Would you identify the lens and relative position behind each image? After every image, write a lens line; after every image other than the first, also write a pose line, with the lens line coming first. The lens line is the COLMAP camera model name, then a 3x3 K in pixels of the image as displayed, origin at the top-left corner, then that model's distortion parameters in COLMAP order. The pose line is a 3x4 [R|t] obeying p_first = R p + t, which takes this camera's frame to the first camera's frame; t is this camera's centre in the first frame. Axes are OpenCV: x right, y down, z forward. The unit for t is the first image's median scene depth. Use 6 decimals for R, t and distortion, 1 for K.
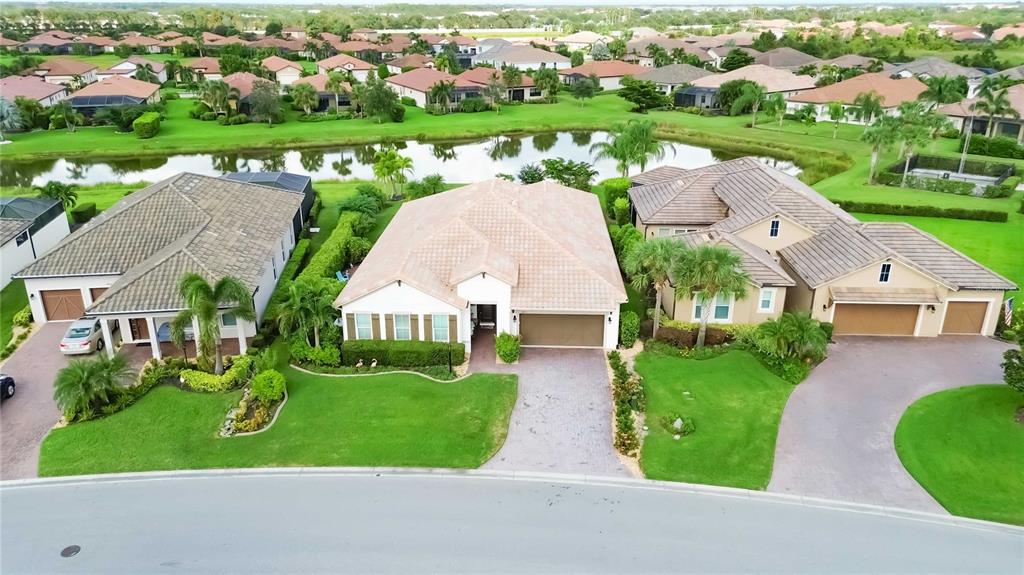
lens RADIAL K [[712.9, 0, 512.0], [0, 712.9, 287.5], [0, 0, 1]] dist [0.066534, -0.068024]
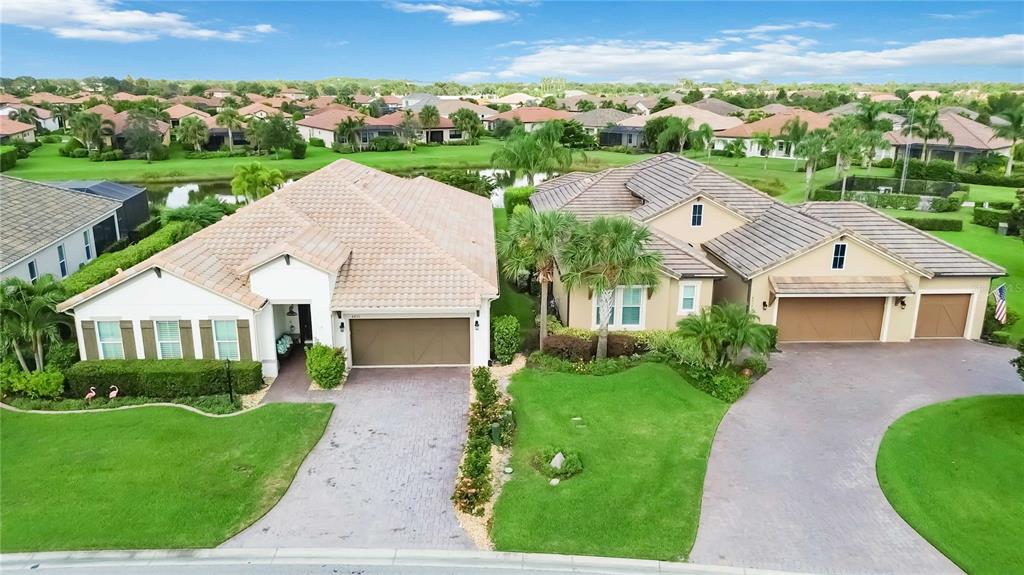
lens RADIAL K [[712.9, 0, 512.0], [0, 712.9, 287.5], [0, 0, 1]] dist [0.066534, -0.068024]
pose [[0.997156, -0.016930, 0.073438, 0.121688], [0.024125, 0.994871, -0.098228, 0.080102], [-0.071399, 0.099720, 0.992451, 0.284702]]
